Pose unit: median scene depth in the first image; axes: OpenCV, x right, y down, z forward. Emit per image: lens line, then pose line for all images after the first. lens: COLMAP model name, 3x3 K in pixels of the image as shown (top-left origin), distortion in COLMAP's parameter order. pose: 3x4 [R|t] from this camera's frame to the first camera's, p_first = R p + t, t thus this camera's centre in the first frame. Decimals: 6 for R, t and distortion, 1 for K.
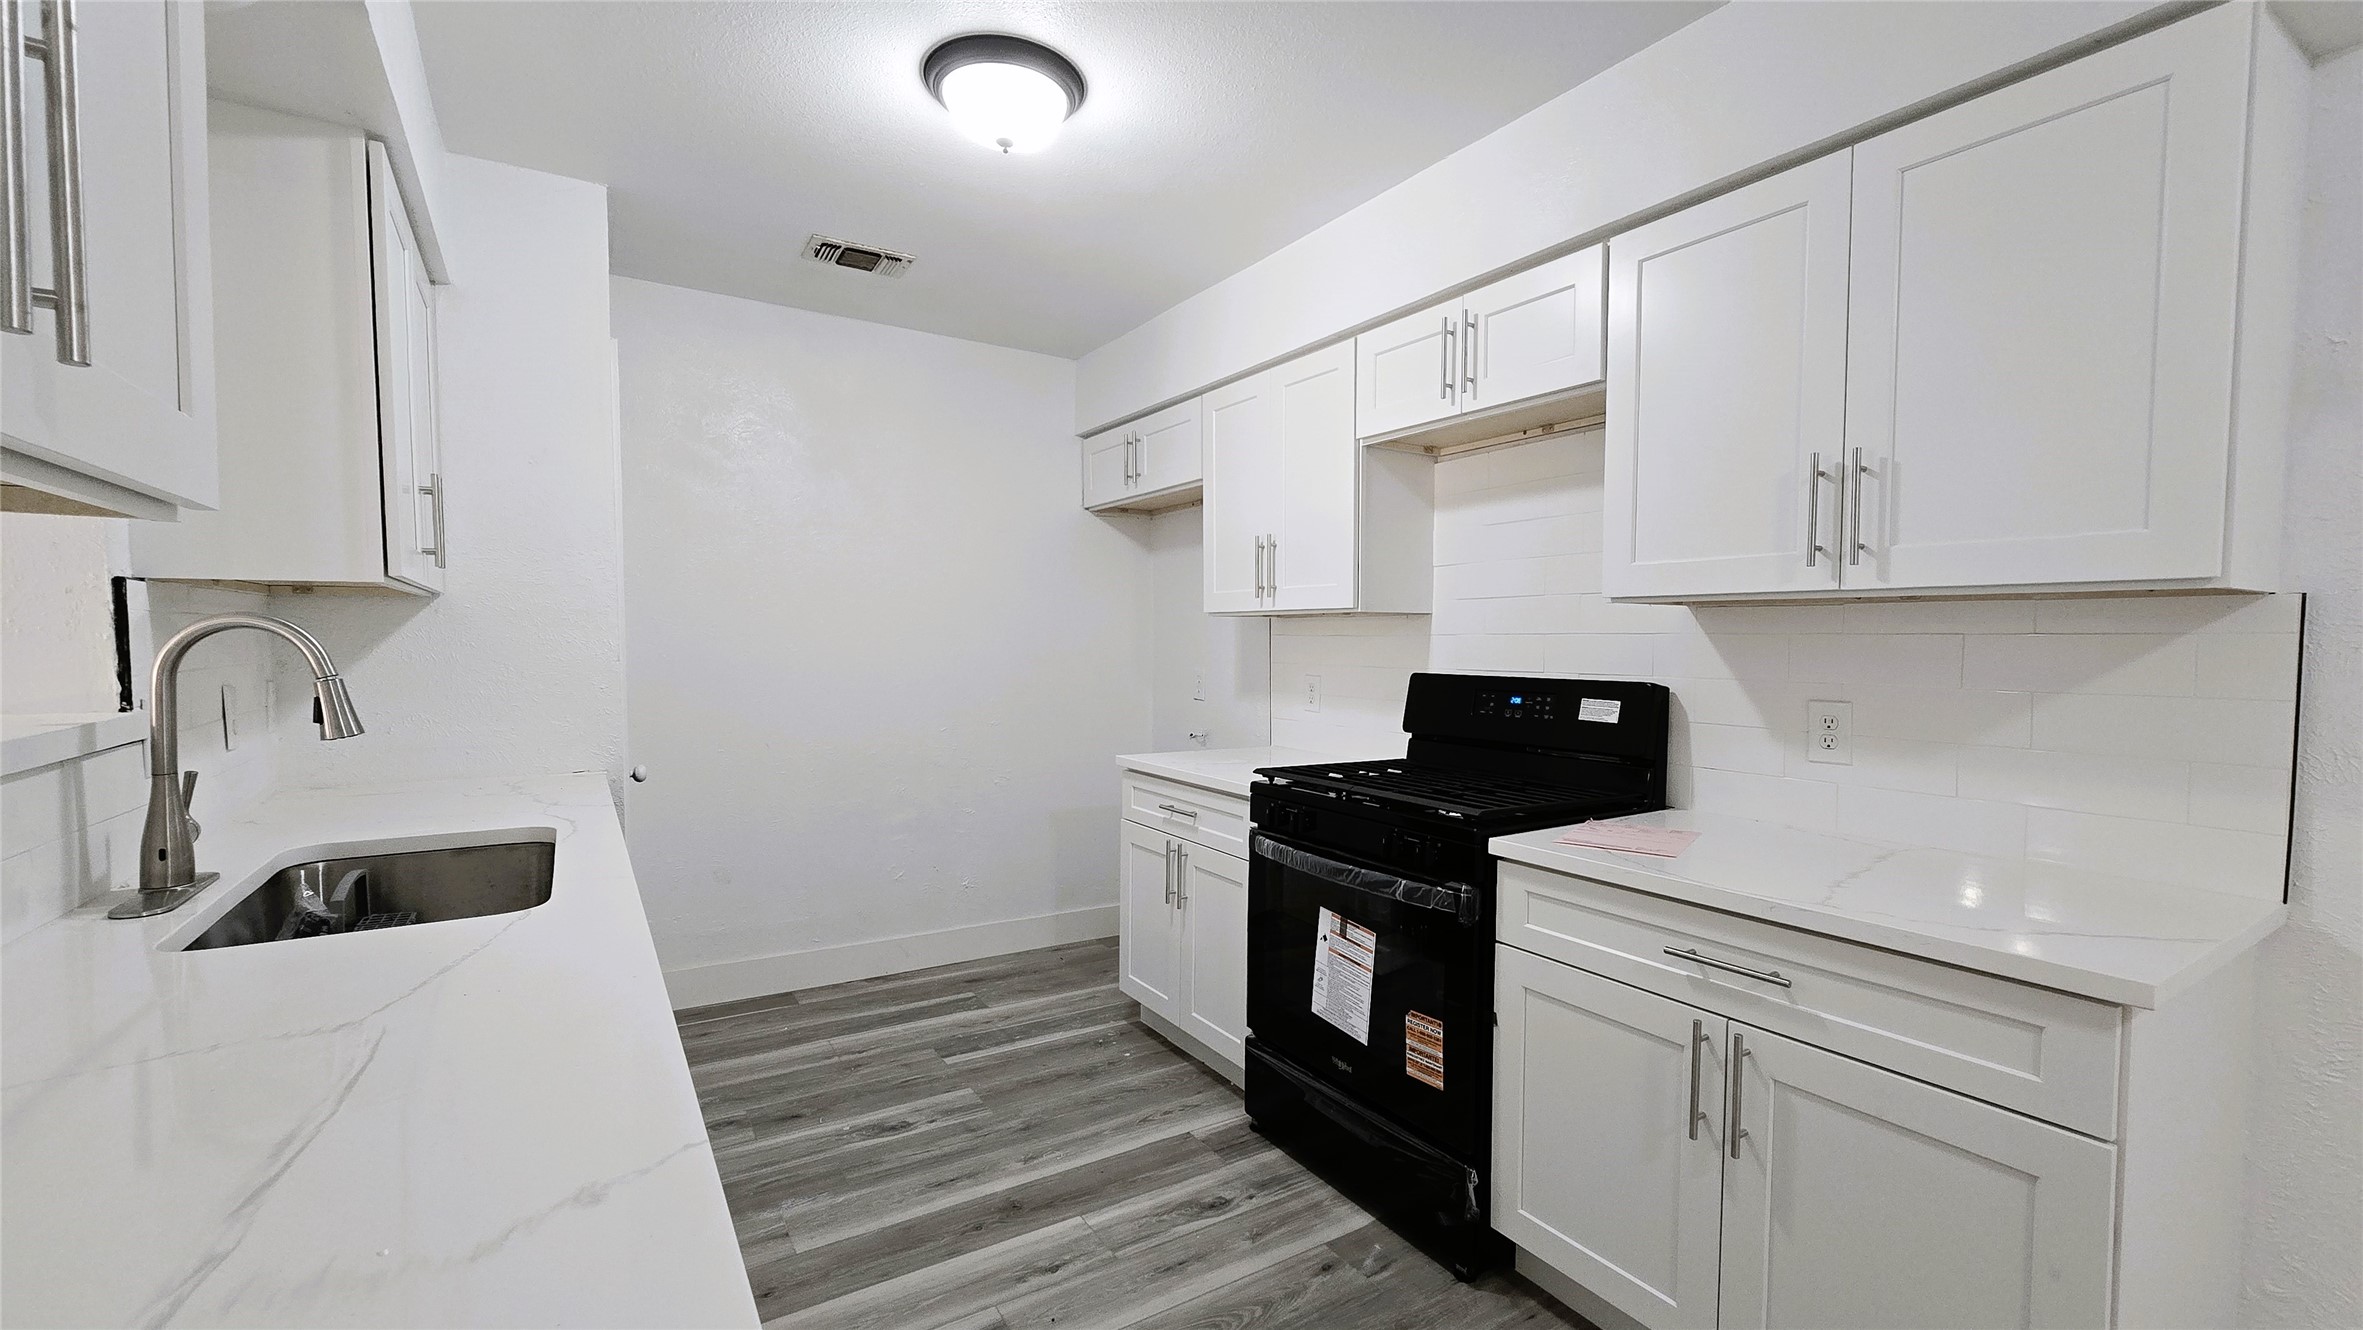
lens RADIAL K [[975.6, 0, 1188.8], [0, 975.6, 676.1], [0, 0, 1]] dist [0.000779, -0.000165]
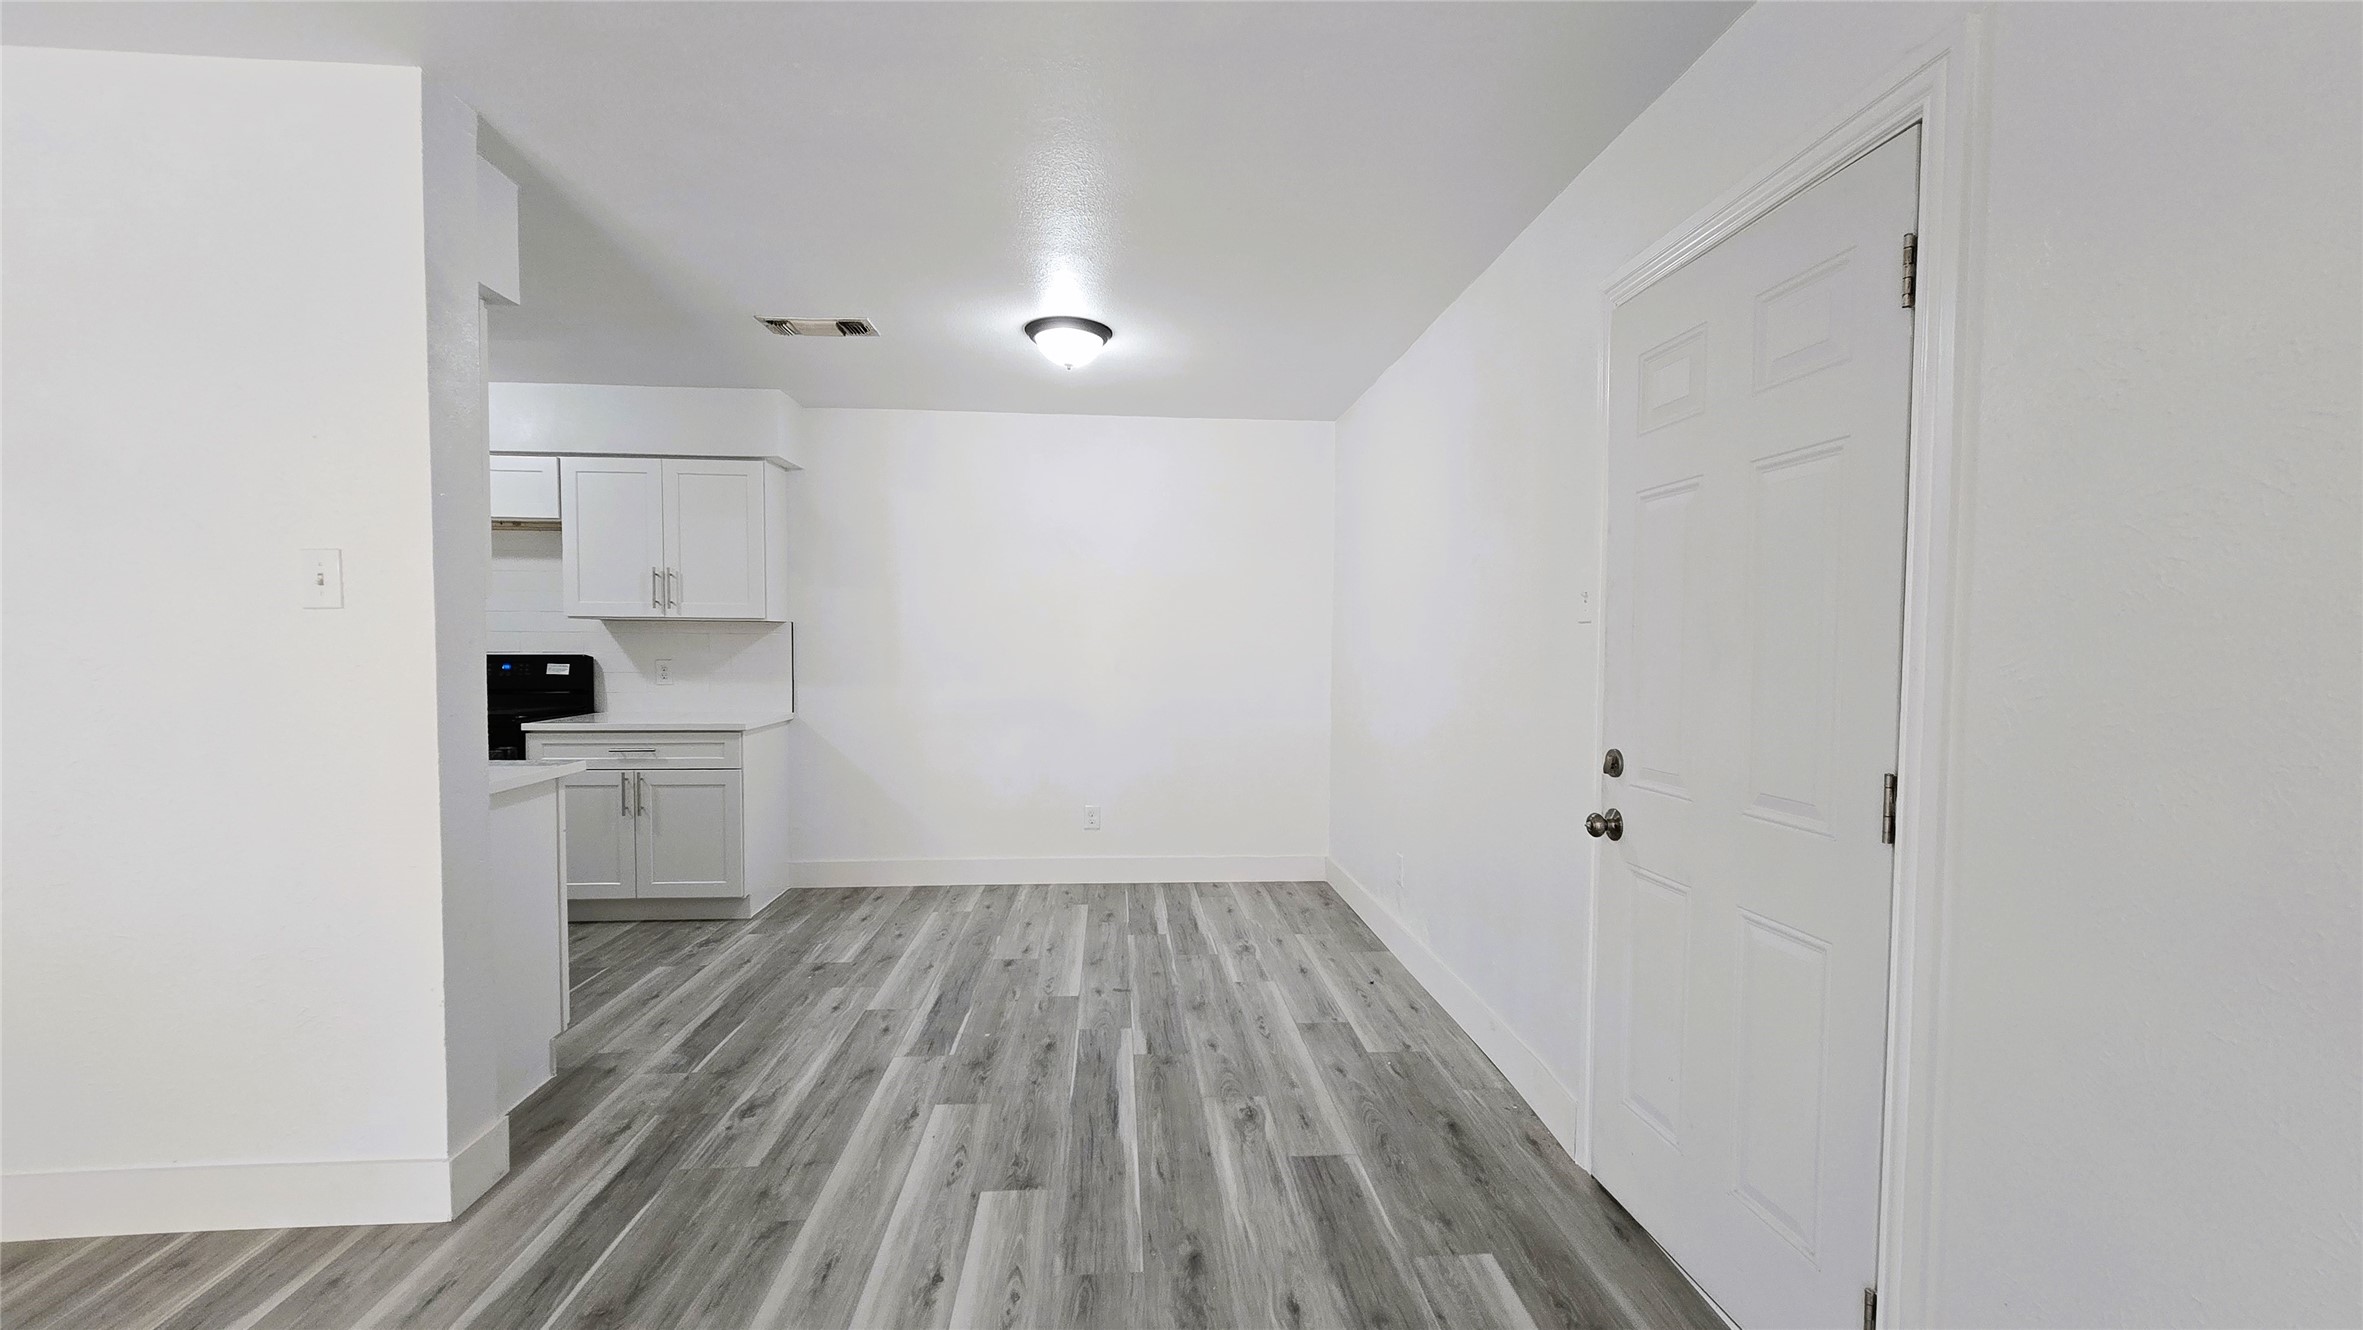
lens RADIAL K [[939.7, 0, 1189.7], [0, 939.7, 688.4], [0, 0, 1]] dist [0.000876, 0.000001]
pose [[0.463663, -0.046451, 0.884793, -0.752426], [0.030909, 0.998865, 0.036242, 0.046604], [-0.885472, 0.010544, 0.464573, -1.156807]]
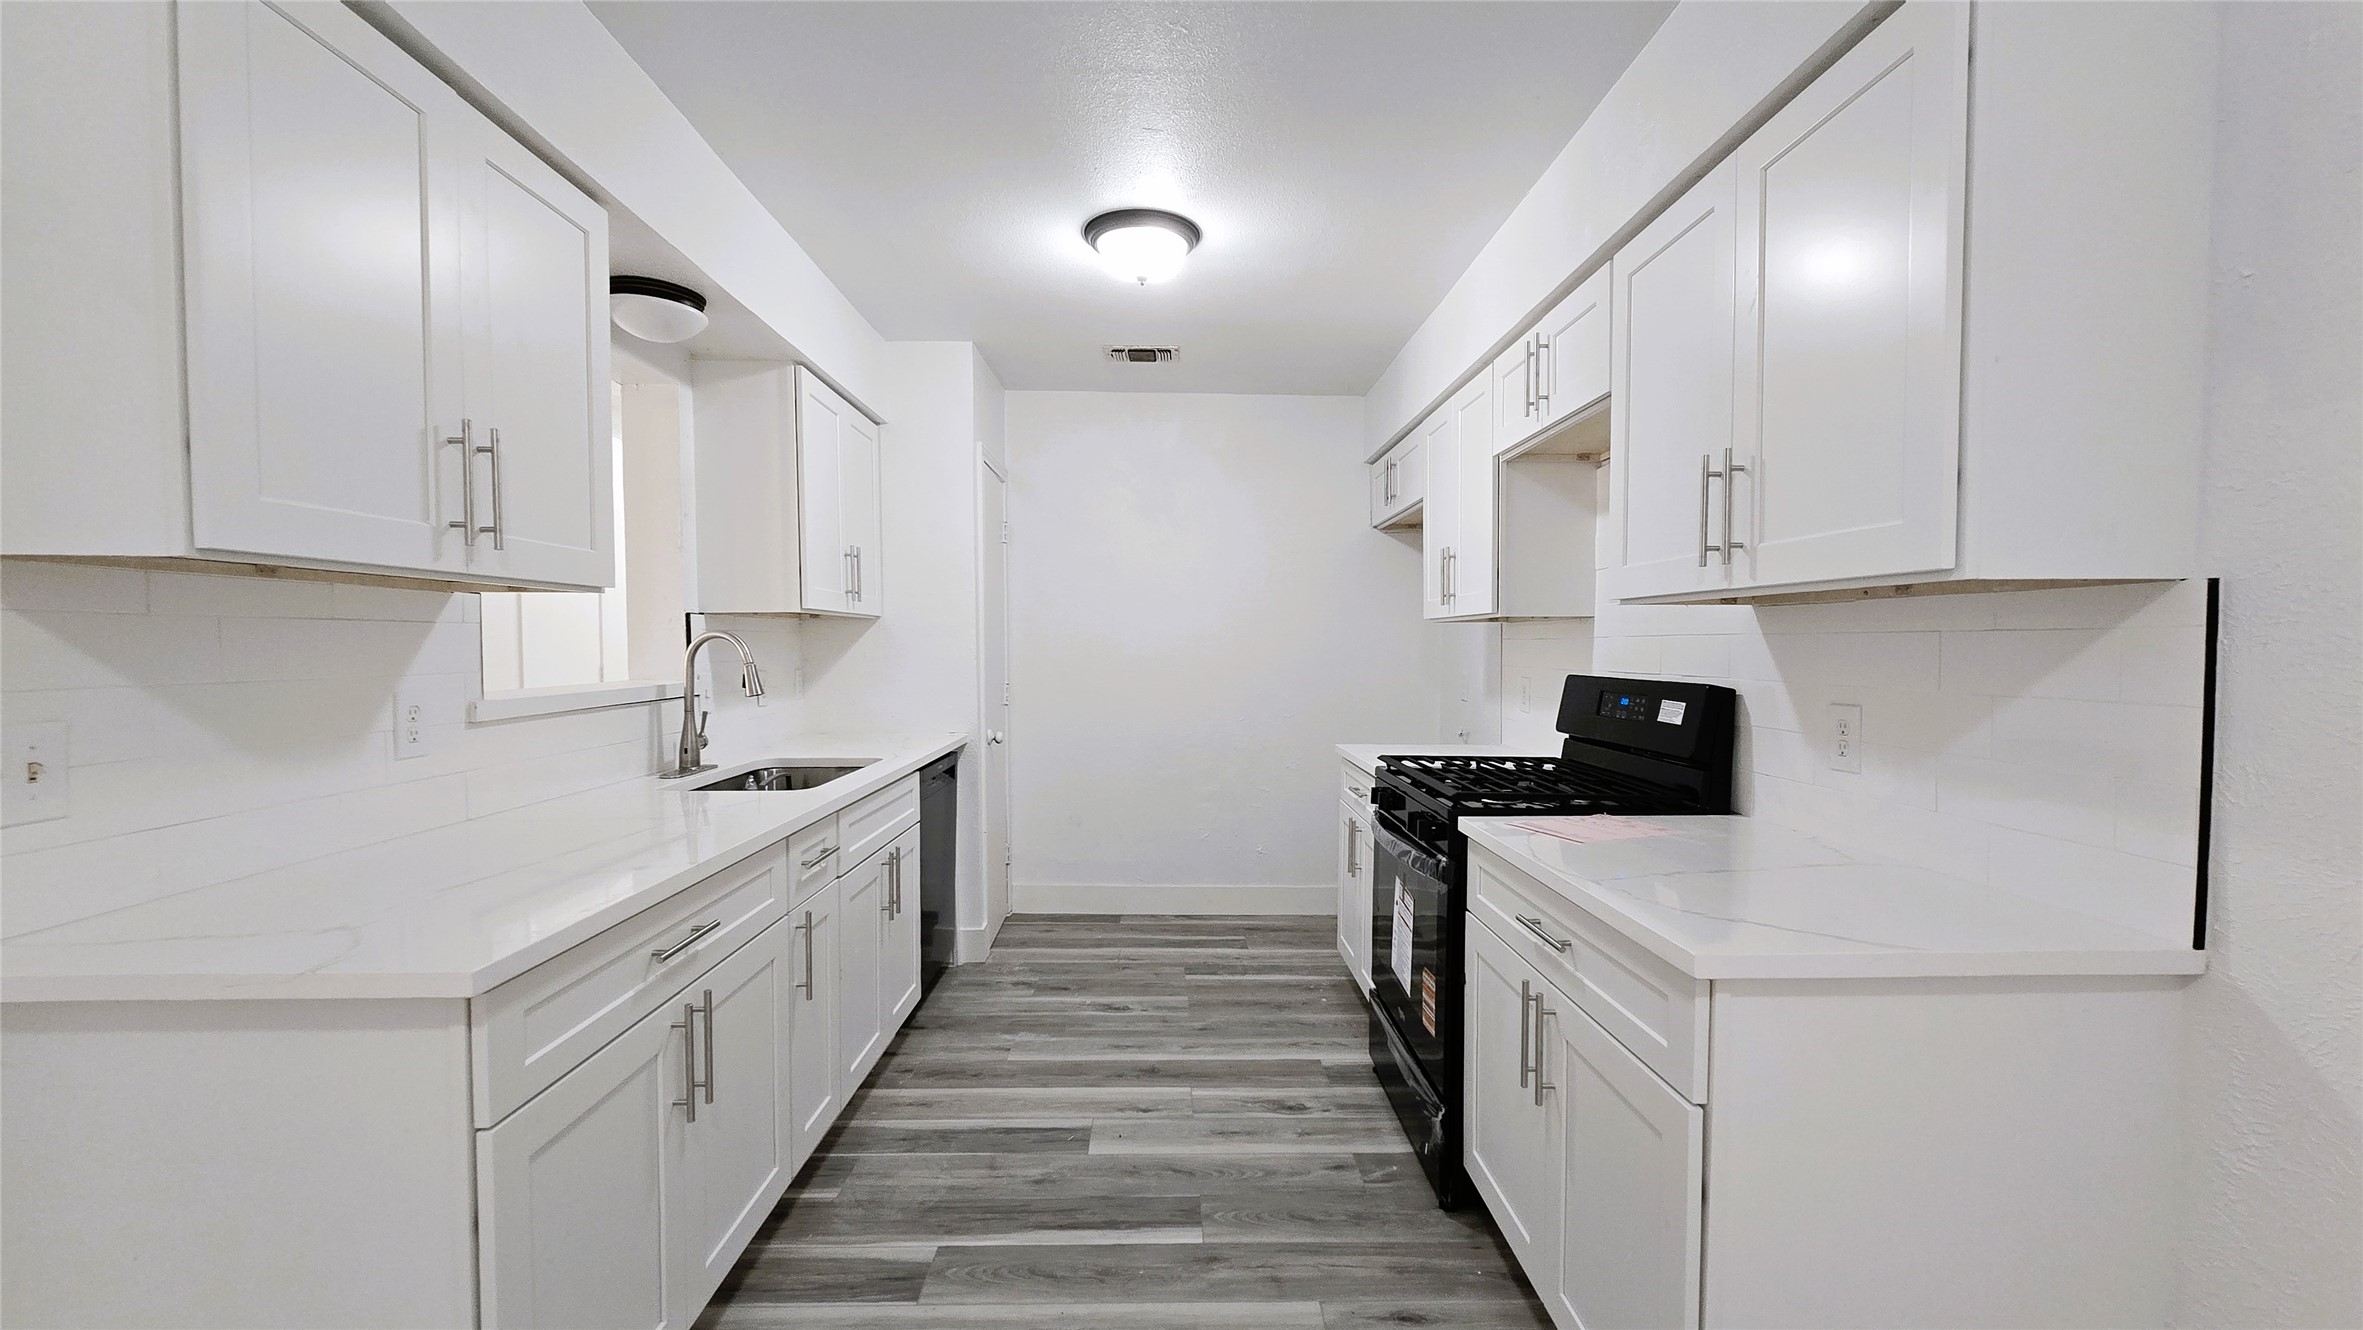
lens RADIAL K [[975.6, 0, 1188.8], [0, 975.6, 676.1], [0, 0, 1]] dist [0.000779, -0.000165]
pose [[0.854135, 0.013145, -0.519886, 0.531508], [-0.017097, 0.999850, -0.002810, 0.010099], [0.519771, 0.011289, 0.854231, -0.109533]]
